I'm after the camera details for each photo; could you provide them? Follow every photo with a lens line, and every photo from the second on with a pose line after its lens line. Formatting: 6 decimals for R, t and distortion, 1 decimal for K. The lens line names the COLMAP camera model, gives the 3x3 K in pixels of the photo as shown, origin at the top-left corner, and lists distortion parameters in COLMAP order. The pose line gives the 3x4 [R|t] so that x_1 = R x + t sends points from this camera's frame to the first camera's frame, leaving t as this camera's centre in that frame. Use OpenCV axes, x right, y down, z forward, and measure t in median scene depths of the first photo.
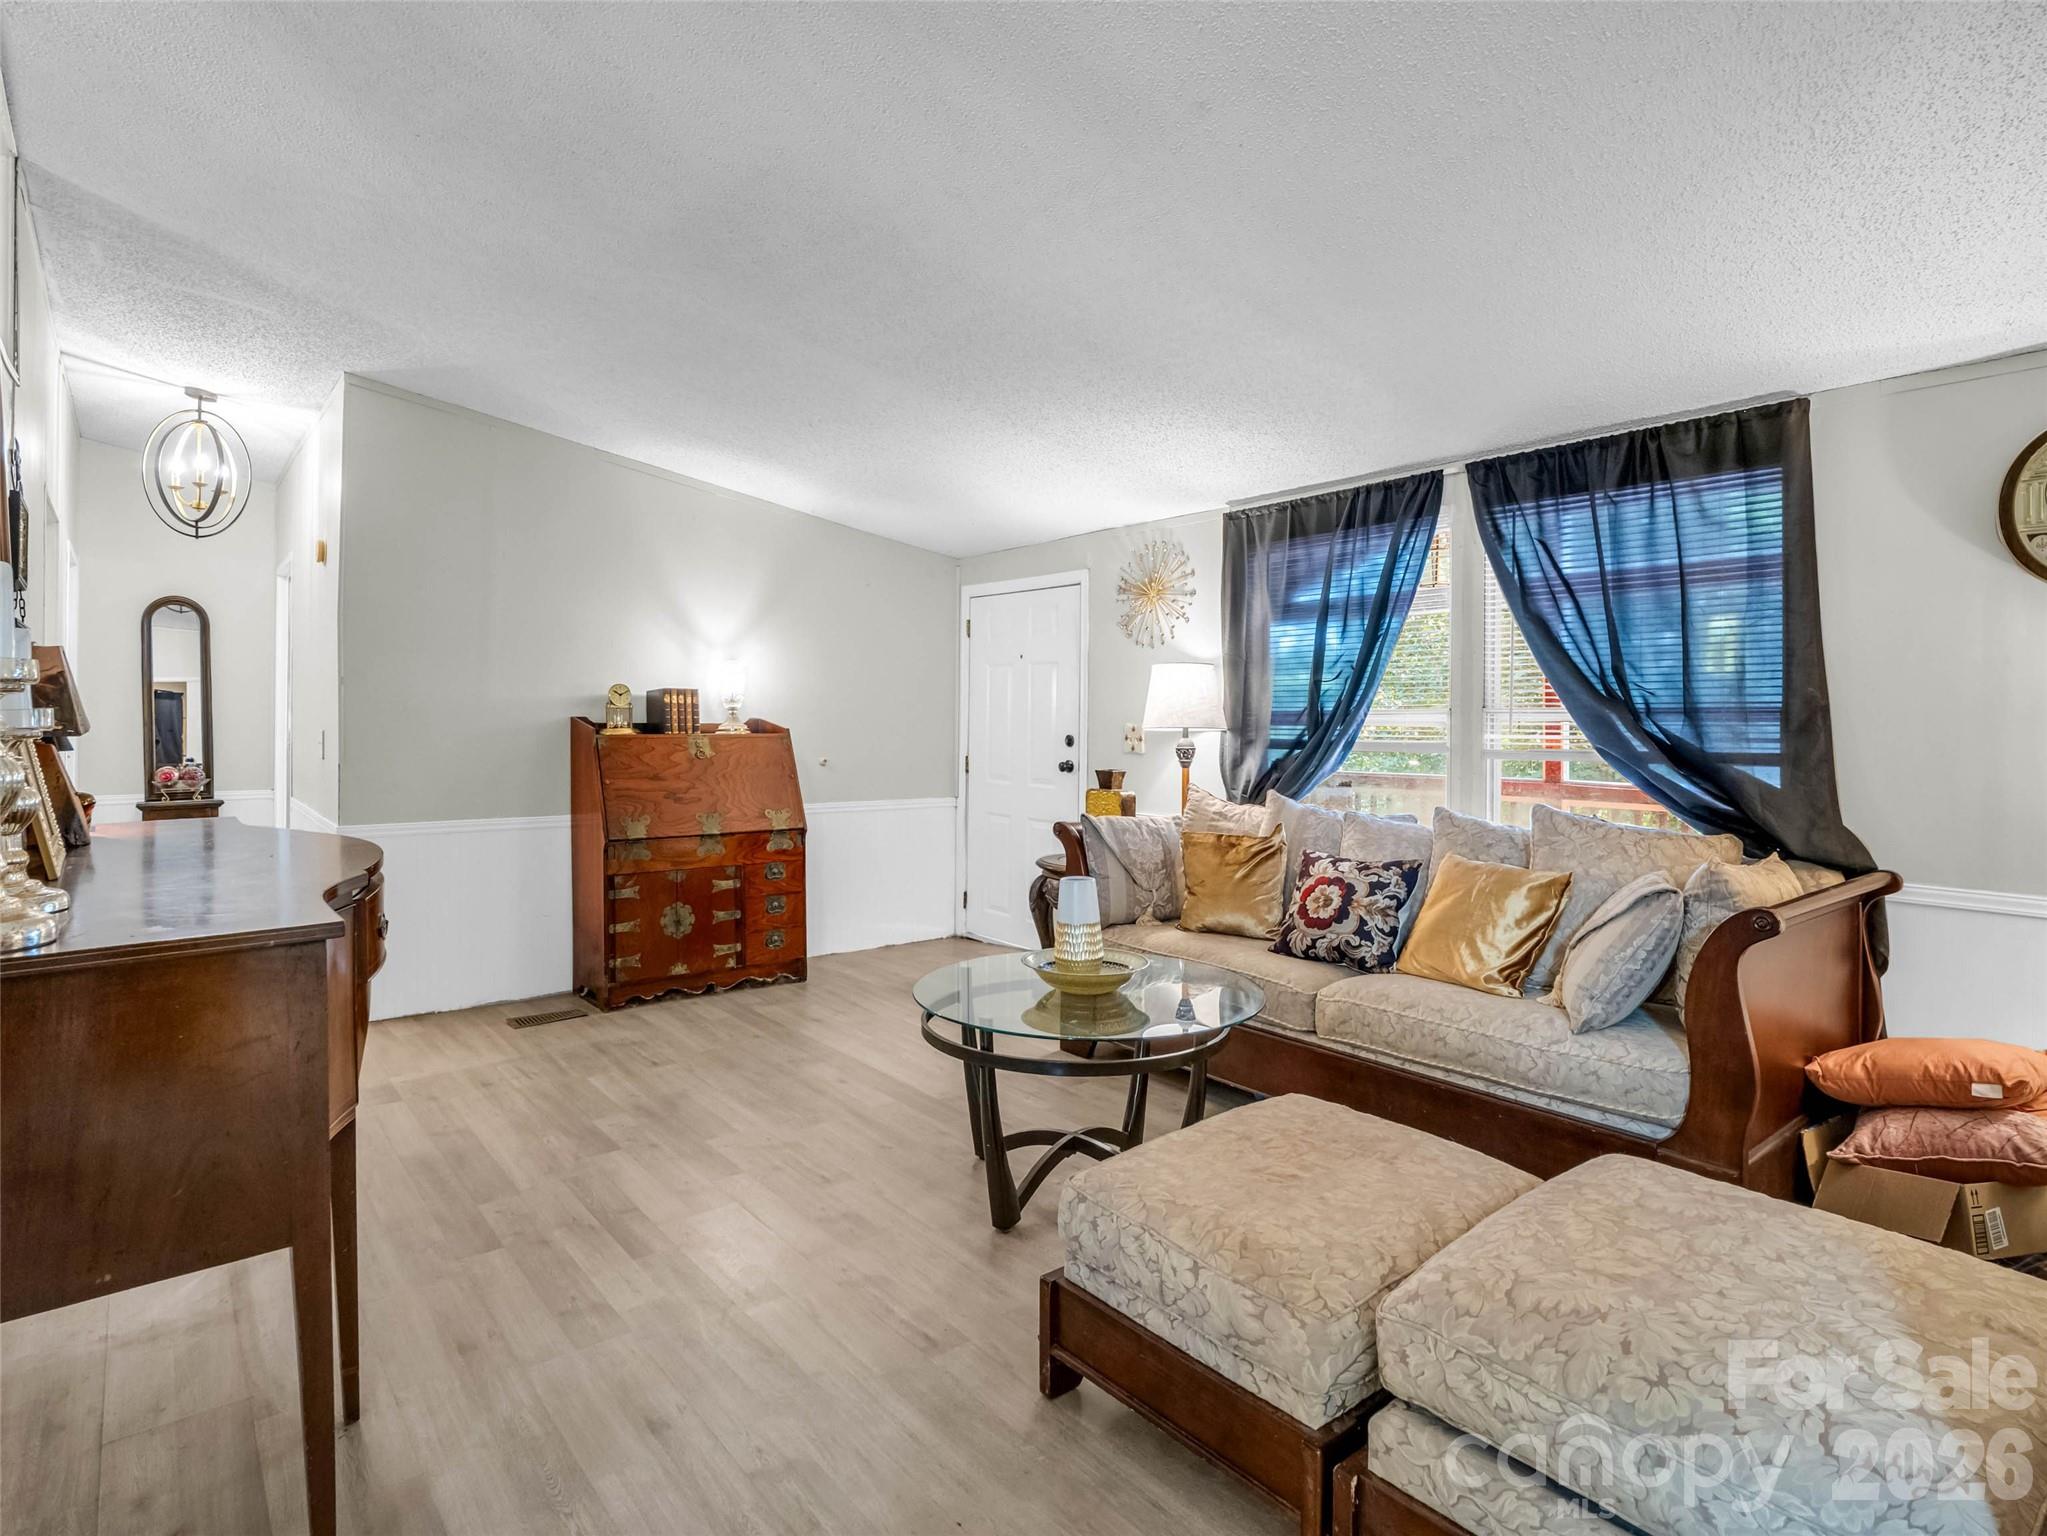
lens RADIAL K [[1039.8, 0, 1004.5], [0, 1039.8, 745.7], [0, 0, 1]] dist [0.000683, -0.003032]
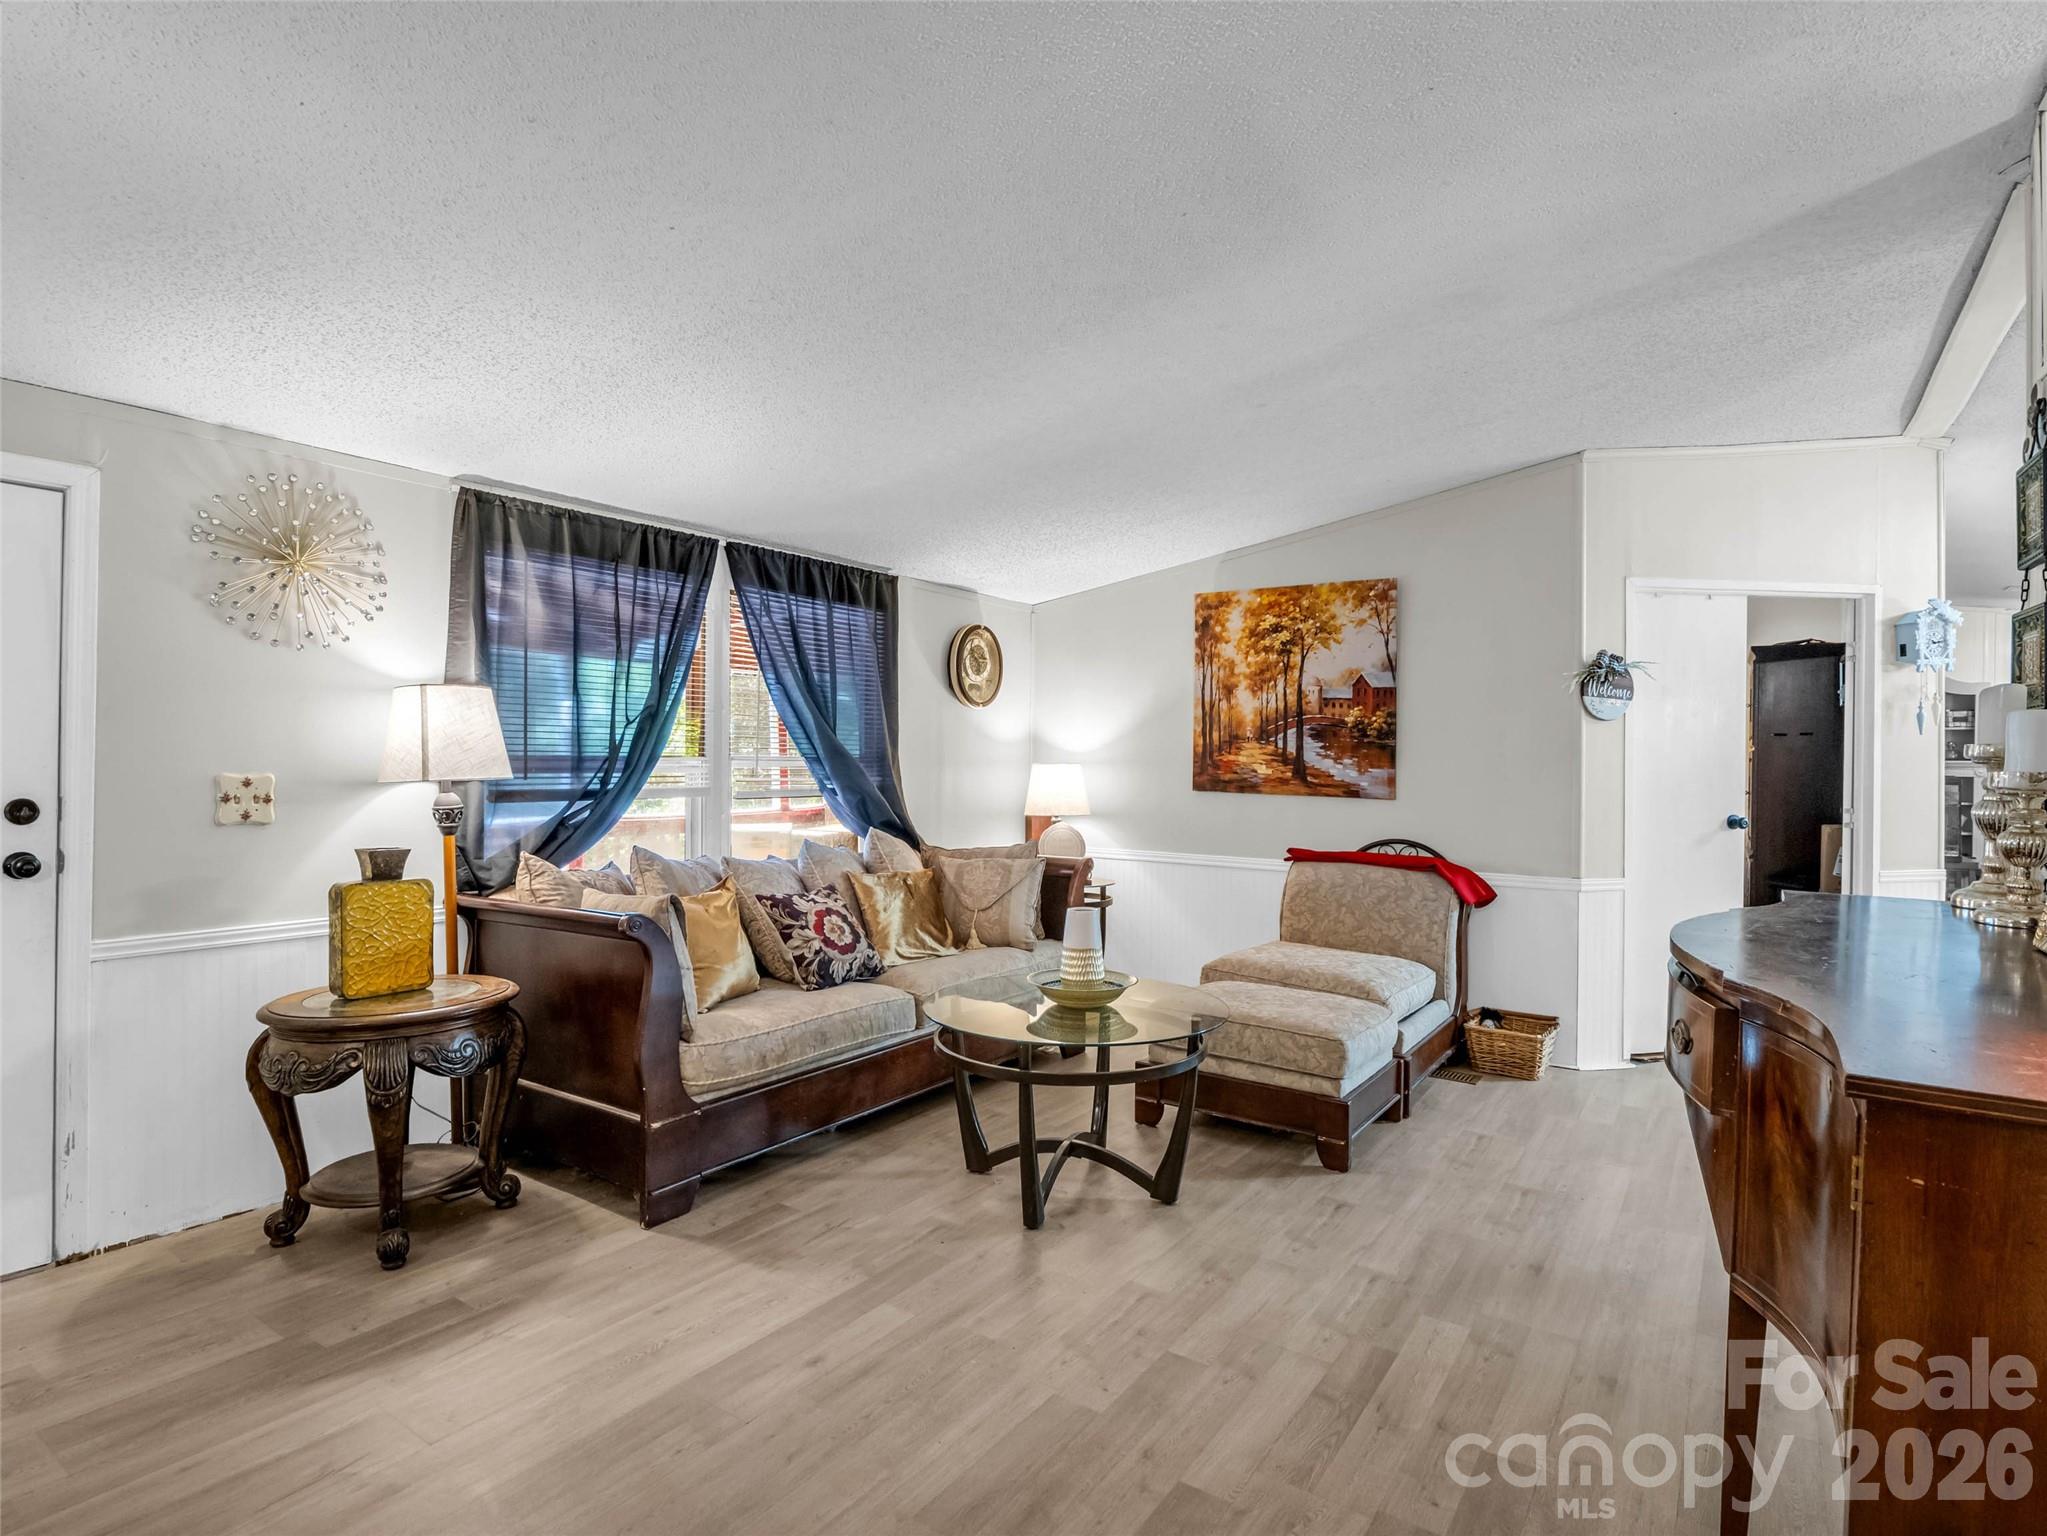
lens RADIAL K [[1039.8, 0, 1011.8], [0, 1039.8, 776.6], [0, 0, 1]] dist [0.000683, -0.003032]
pose [[-0.251581, -0.015549, 0.967711, -0.812213], [0.017618, 0.999632, 0.020643, -0.034252], [-0.967676, 0.022243, -0.251215, 1.086551]]
